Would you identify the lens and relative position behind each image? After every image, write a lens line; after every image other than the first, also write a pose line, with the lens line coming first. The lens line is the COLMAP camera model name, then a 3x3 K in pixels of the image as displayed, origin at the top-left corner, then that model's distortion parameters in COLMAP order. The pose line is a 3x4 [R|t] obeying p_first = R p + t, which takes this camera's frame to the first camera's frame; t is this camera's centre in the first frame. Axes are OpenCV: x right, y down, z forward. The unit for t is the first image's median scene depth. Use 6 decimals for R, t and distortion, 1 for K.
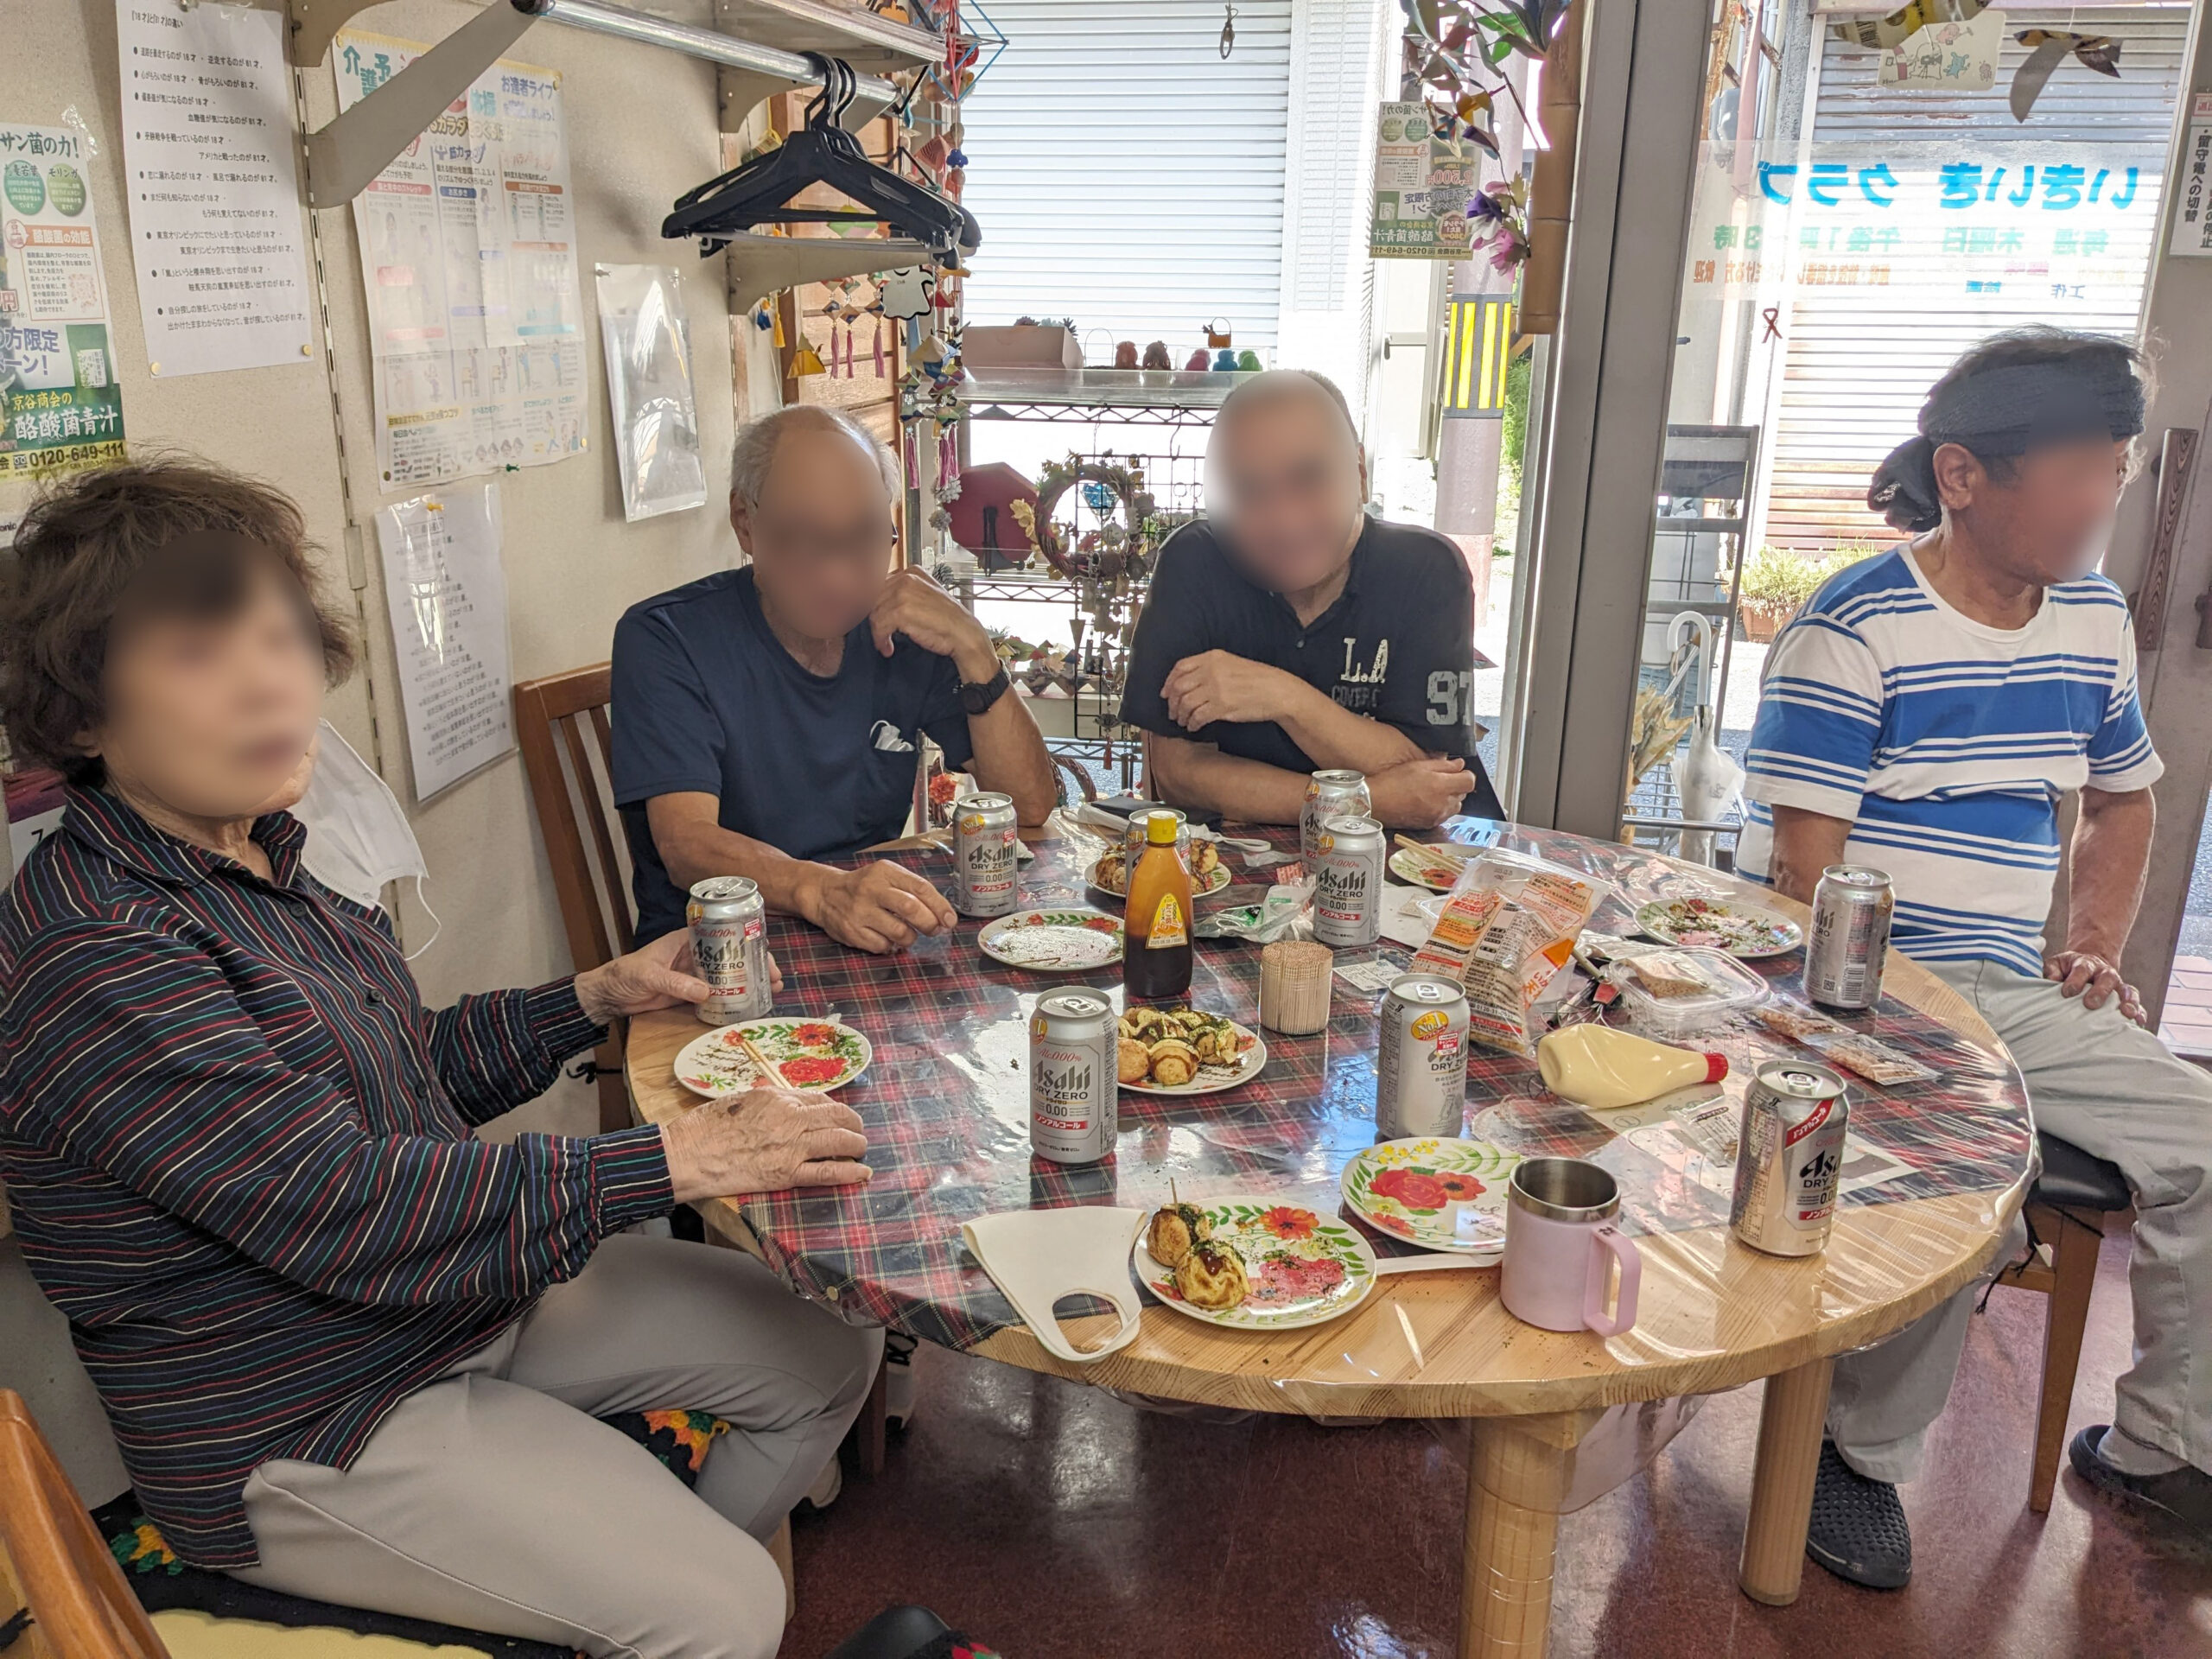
lens RADIAL K [[1740.0, 0, 1100.7], [0, 1740.0, 832.0], [0, 0, 1]] dist [0.038386, -0.004011]
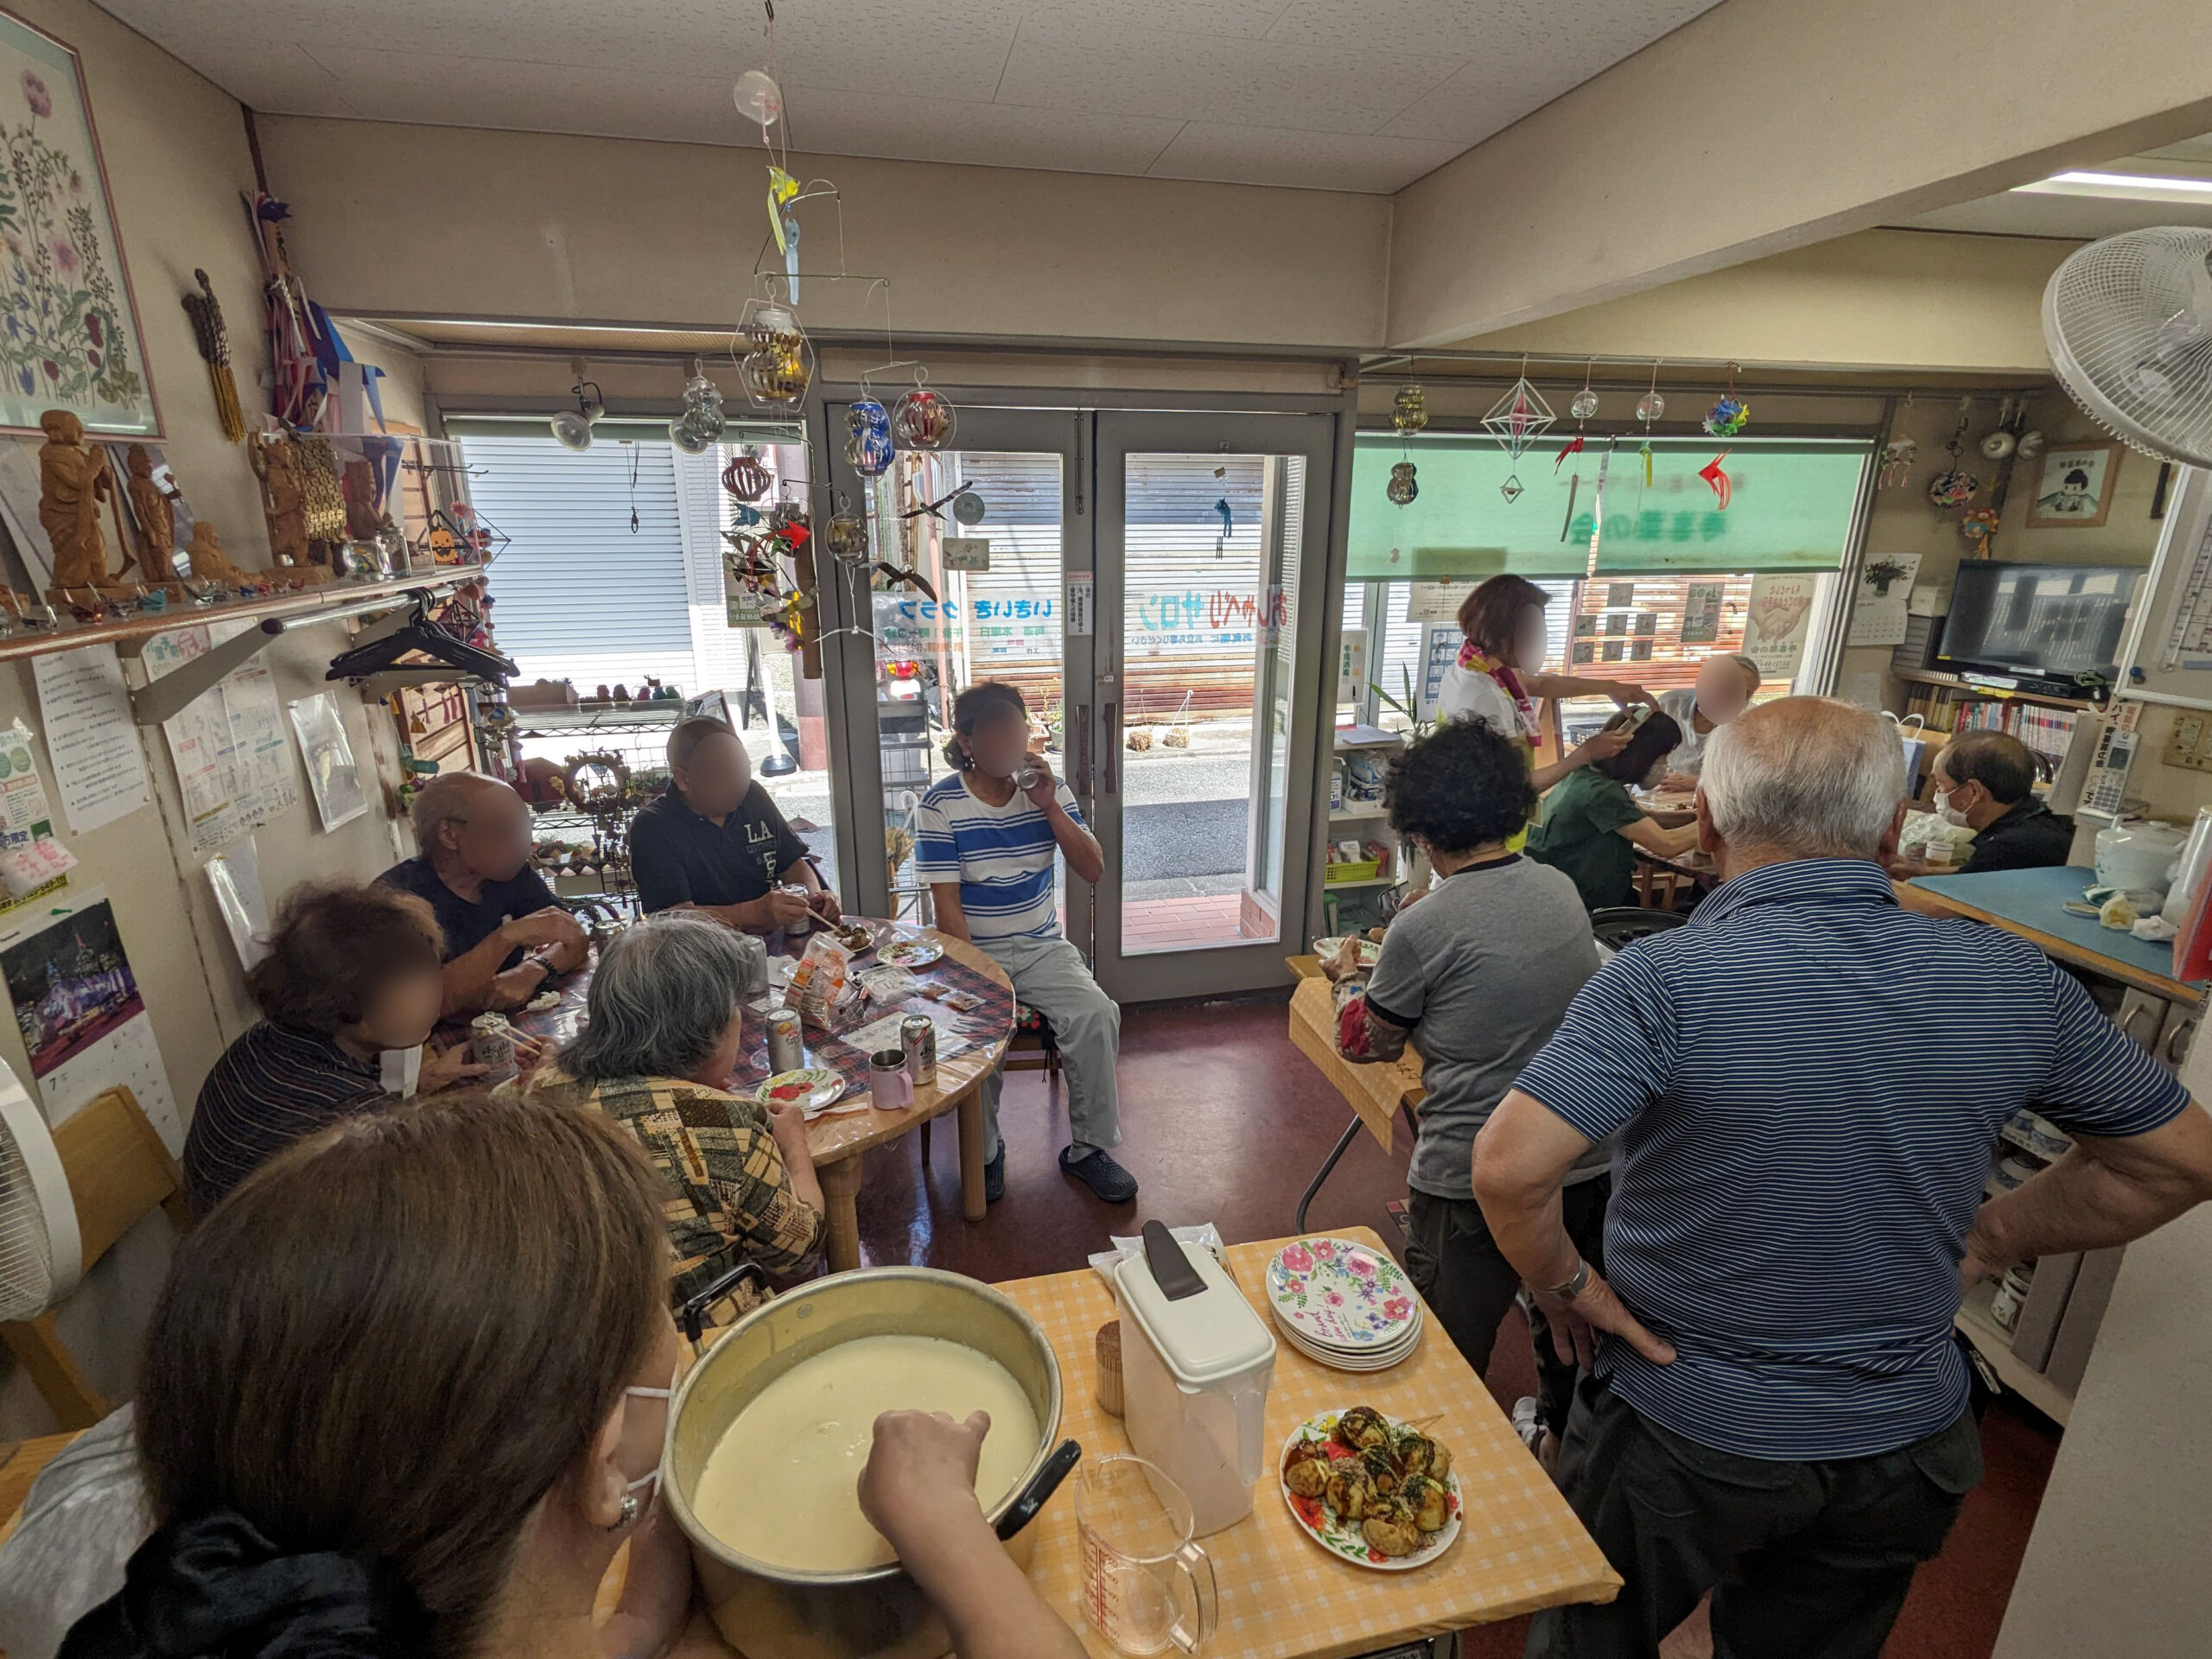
lens RADIAL K [[1046.0, 0, 1105.8], [0, 1046.0, 843.5], [0, 0, 1]] dist [0.002188, 0.004549]
pose [[0.894573, -0.135945, 0.425745, -0.003474], [0.138582, 0.990037, 0.024941, -0.063144], [-0.424894, 0.036689, 0.904499, -0.292101]]
